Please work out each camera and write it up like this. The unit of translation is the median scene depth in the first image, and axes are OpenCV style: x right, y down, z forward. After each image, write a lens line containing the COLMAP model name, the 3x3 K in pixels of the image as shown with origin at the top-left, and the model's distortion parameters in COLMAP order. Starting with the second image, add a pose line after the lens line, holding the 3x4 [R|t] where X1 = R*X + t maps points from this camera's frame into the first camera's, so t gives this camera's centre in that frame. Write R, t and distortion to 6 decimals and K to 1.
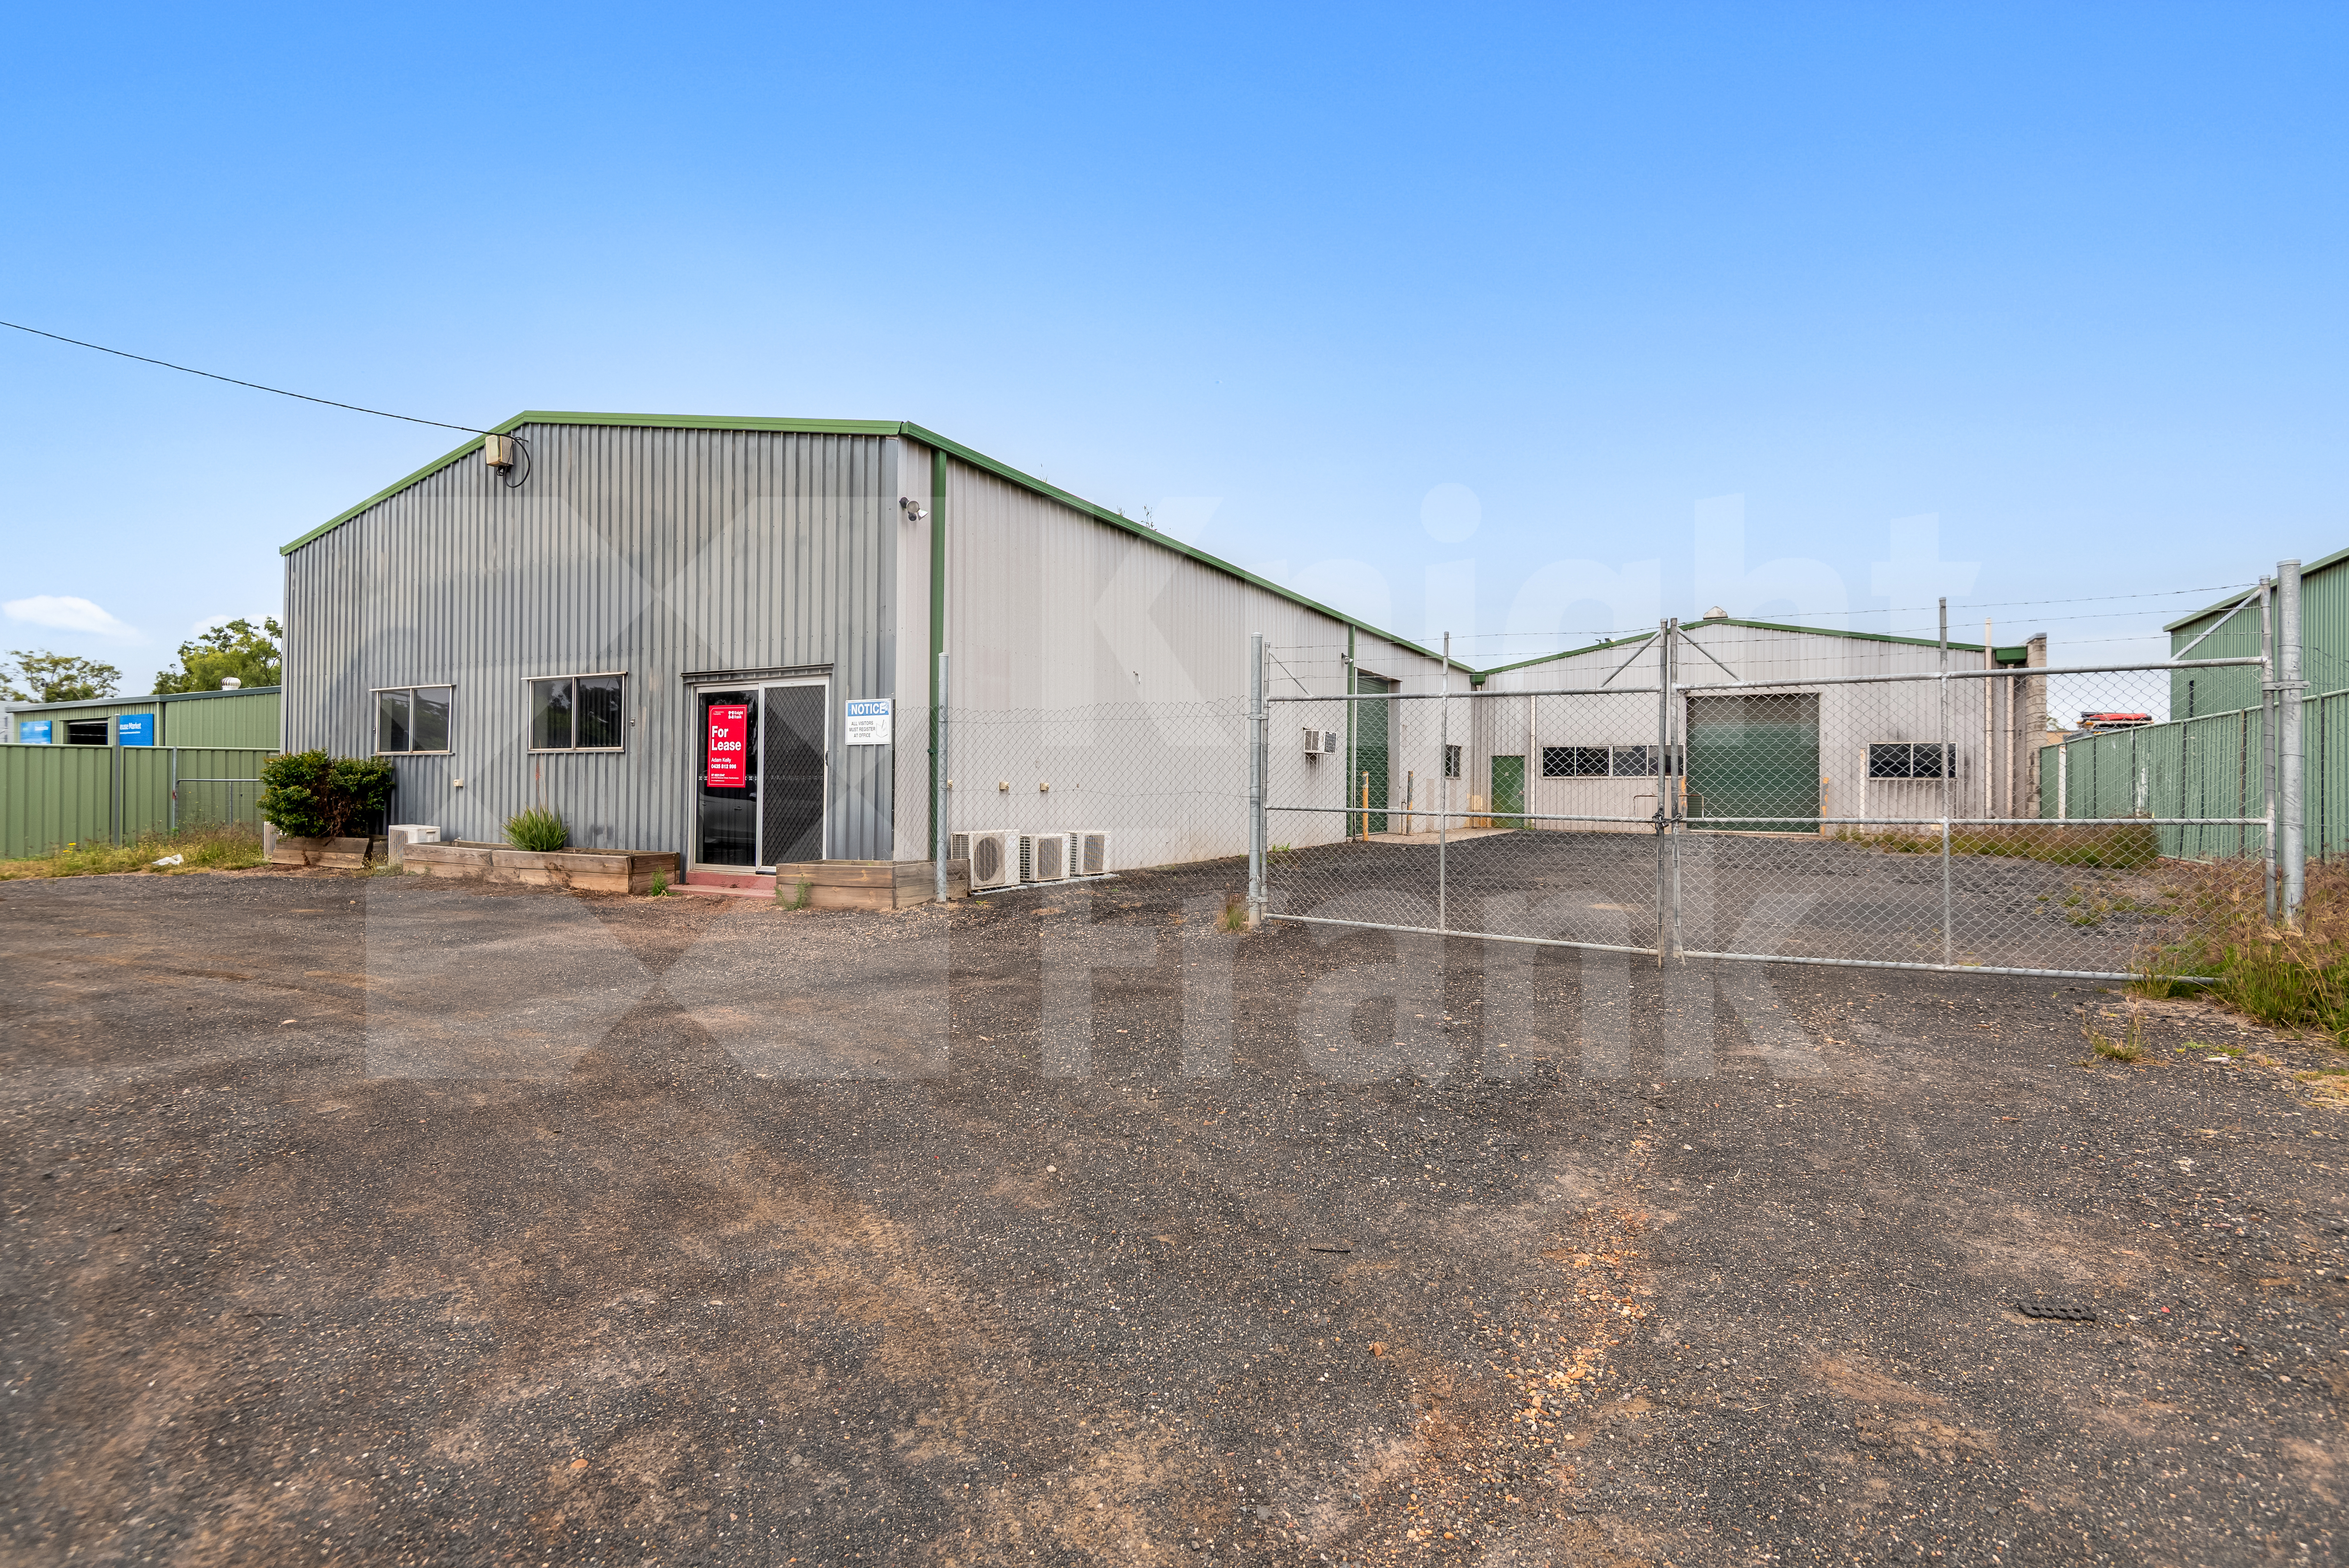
lens RADIAL K [[1205.7, 0, 1173.2], [0, 1205.7, 750.0], [0, 0, 1]] dist [-0.002668, -0.000457]
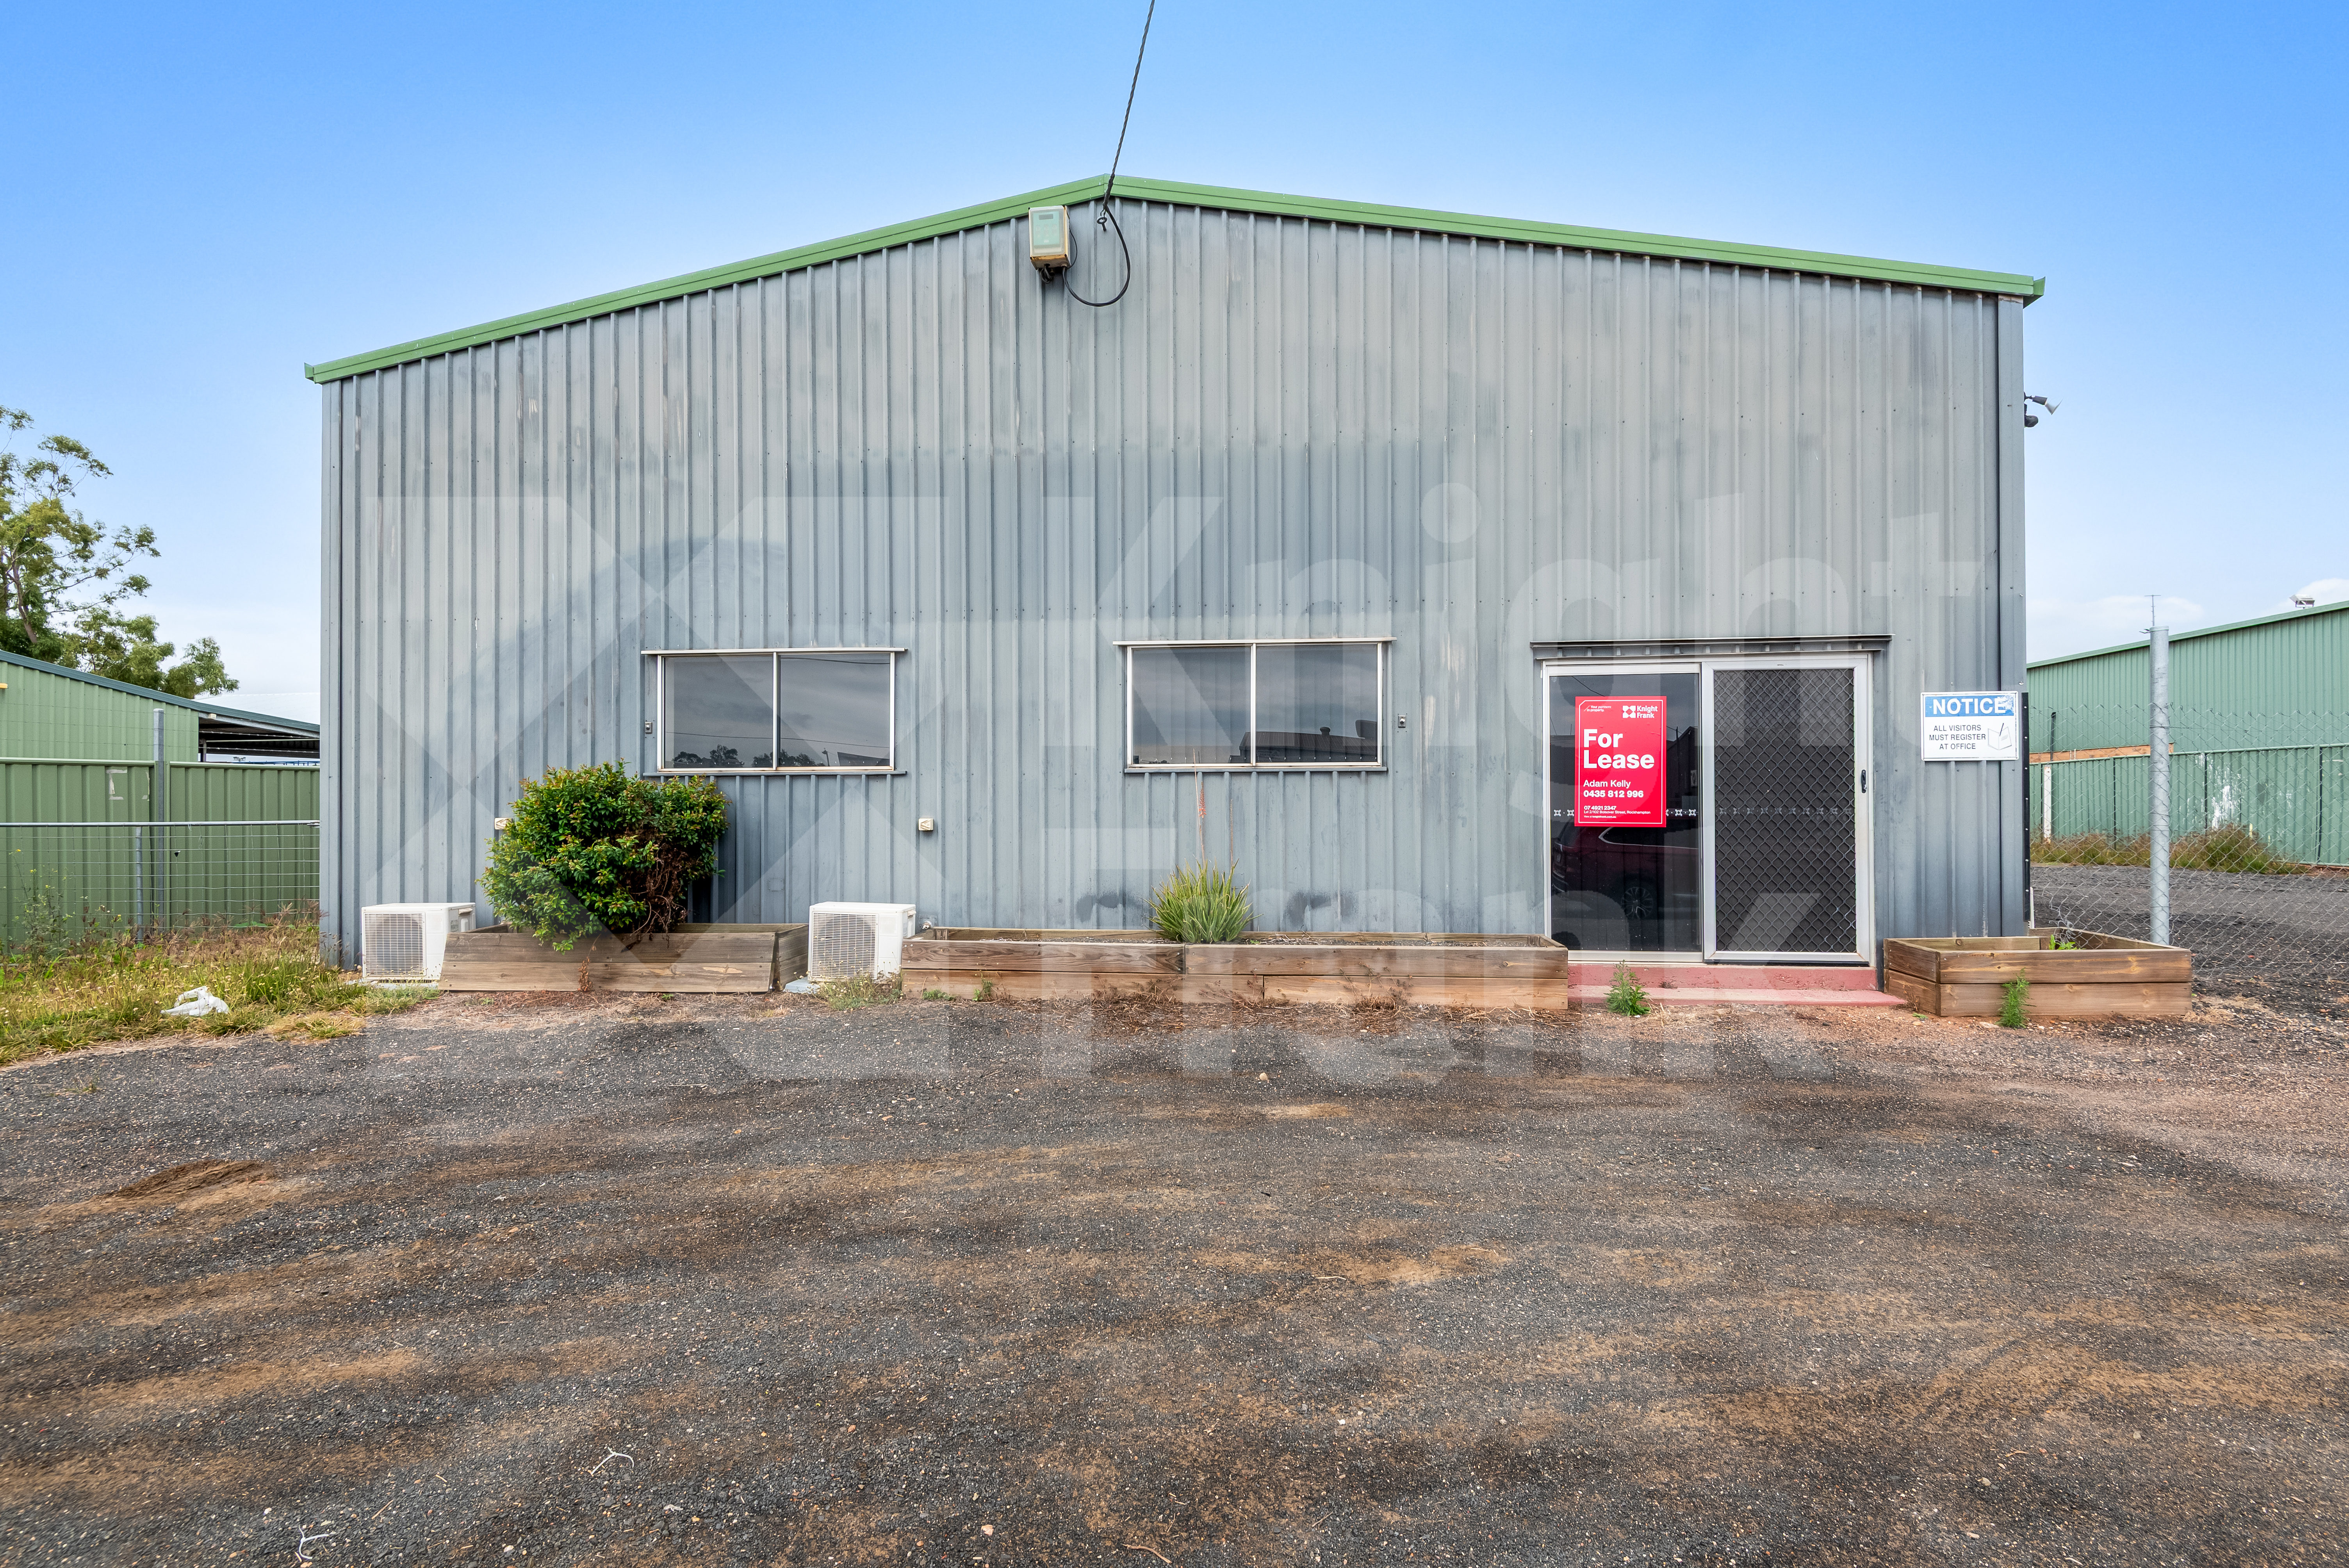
lens RADIAL K [[1112.8, 0, 1156.6], [0, 1112.8, 771.1], [0, 0, 1]] dist [0.018967, -0.000320]
pose [[0.911723, 0.007496, 0.410738, -0.826935], [-0.004758, 0.999959, -0.007689, 0.007570], [-0.410778, 0.005056, 0.911721, 0.566613]]
